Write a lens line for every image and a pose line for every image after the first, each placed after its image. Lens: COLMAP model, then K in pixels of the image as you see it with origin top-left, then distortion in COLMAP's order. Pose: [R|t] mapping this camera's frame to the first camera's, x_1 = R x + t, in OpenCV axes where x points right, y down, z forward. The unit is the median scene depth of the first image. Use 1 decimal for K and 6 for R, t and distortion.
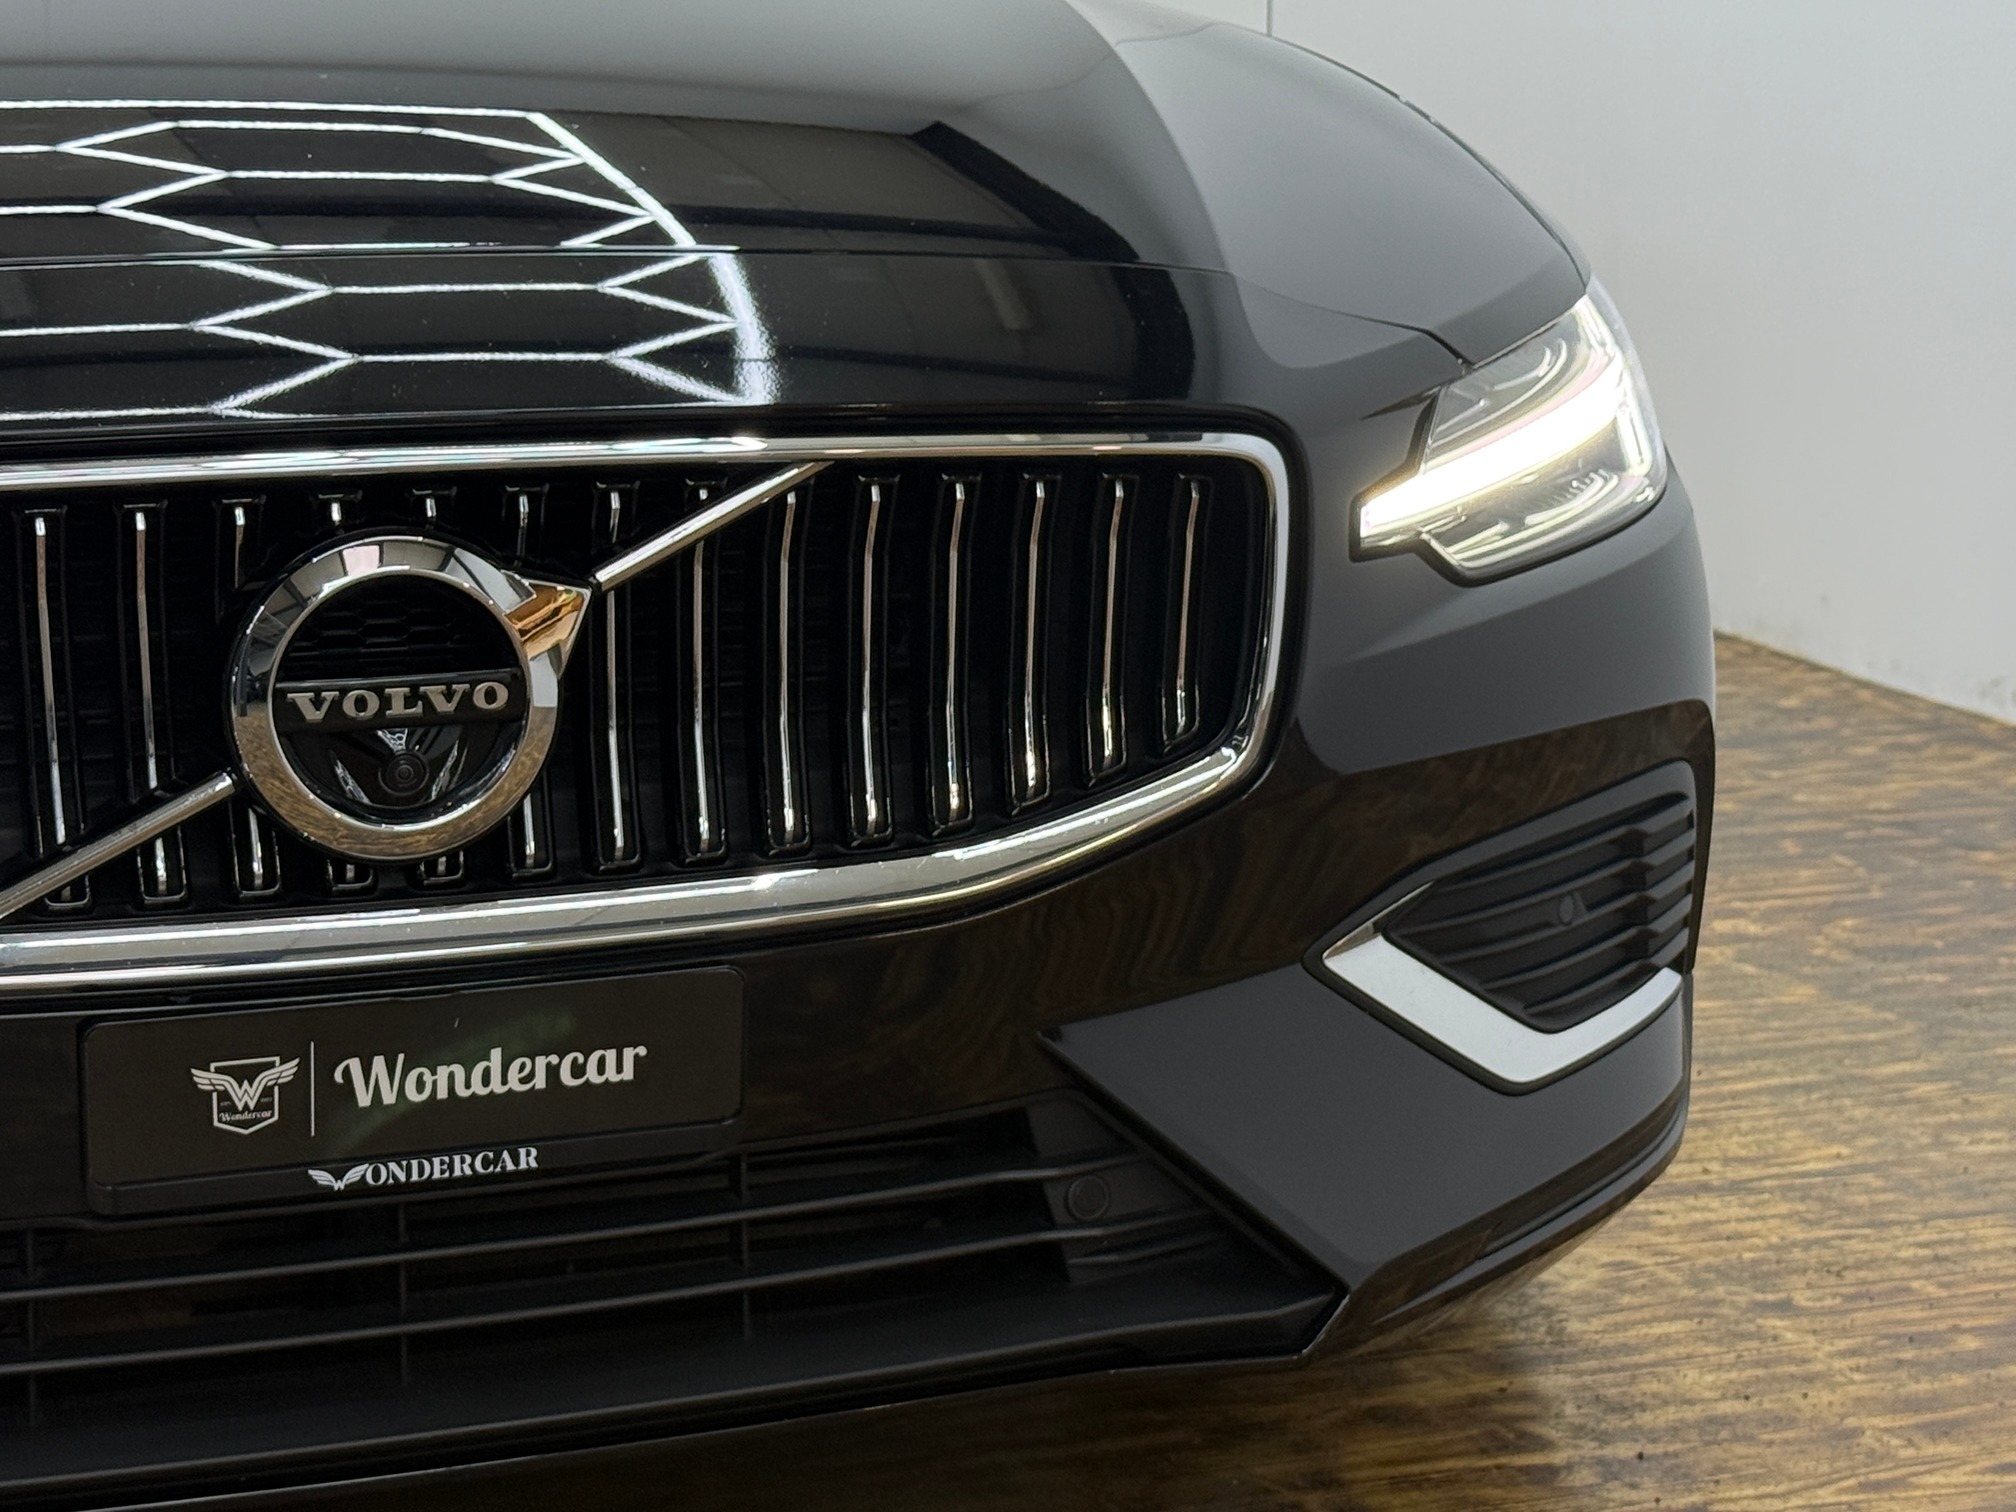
lens RADIAL K [[4110.6, 0, 1008.0], [0, 4110.6, 756.0], [0, 0, 1]] dist [0.041066, 0.025633]
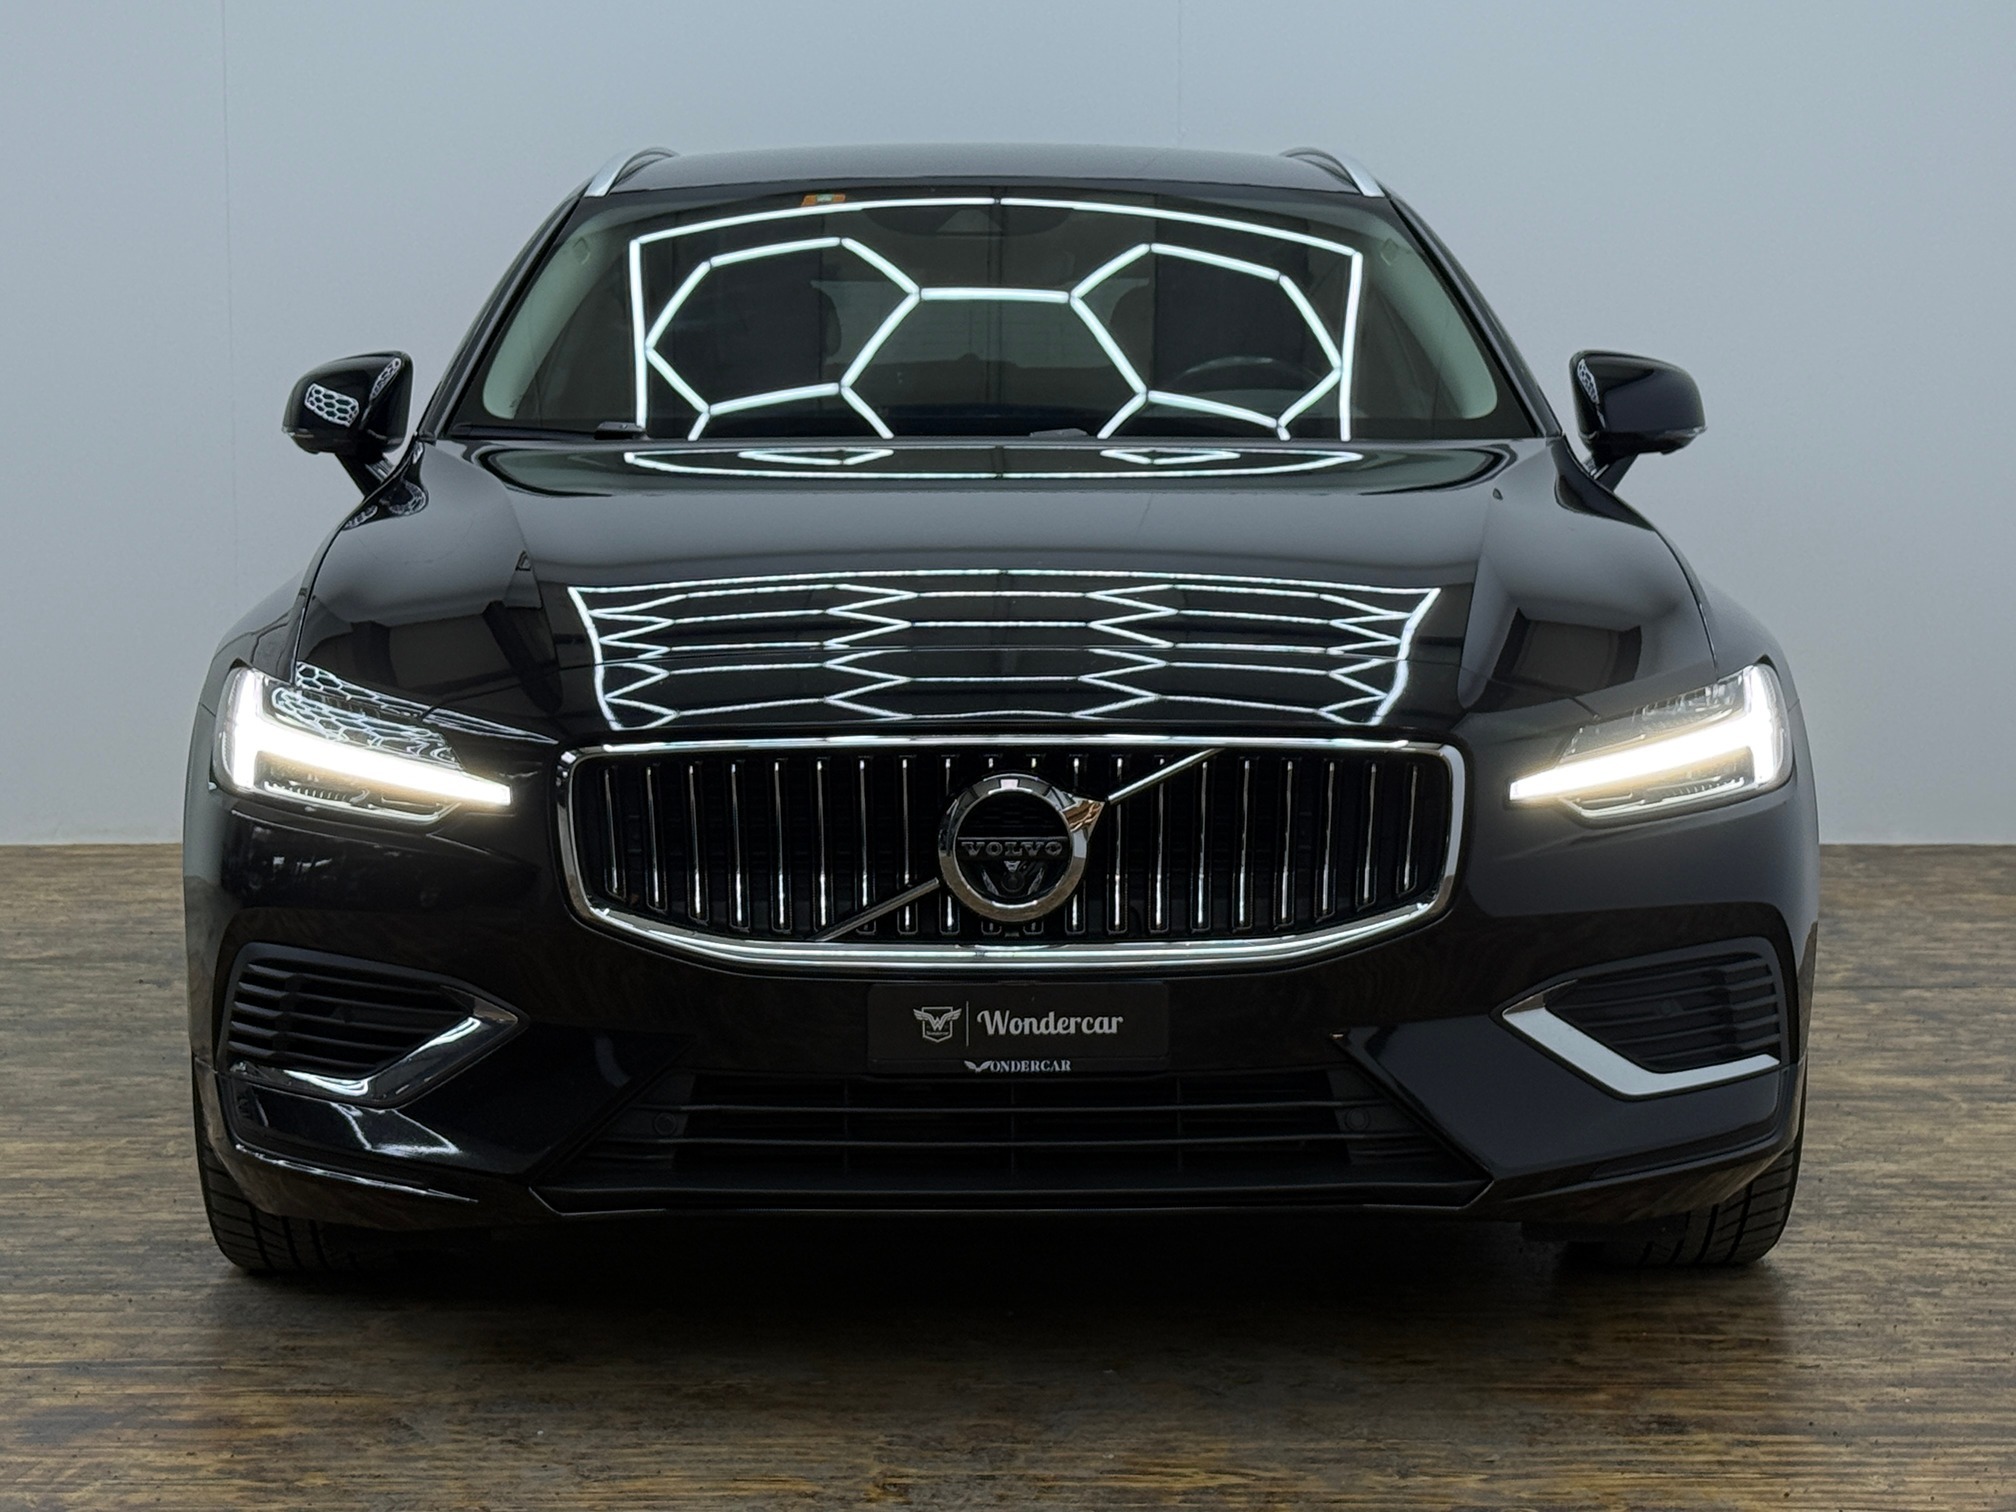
lens RADIAL K [[4110.6, 0, 1008.0], [0, 4110.6, 756.0], [0, 0, 1]] dist [0.041066, 0.025633]
pose [[0.933050, 0.029031, -0.358572, 0.625943], [-0.064861, 0.993980, -0.088300, 0.129466], [0.353850, 0.105645, 0.929316, -1.033929]]
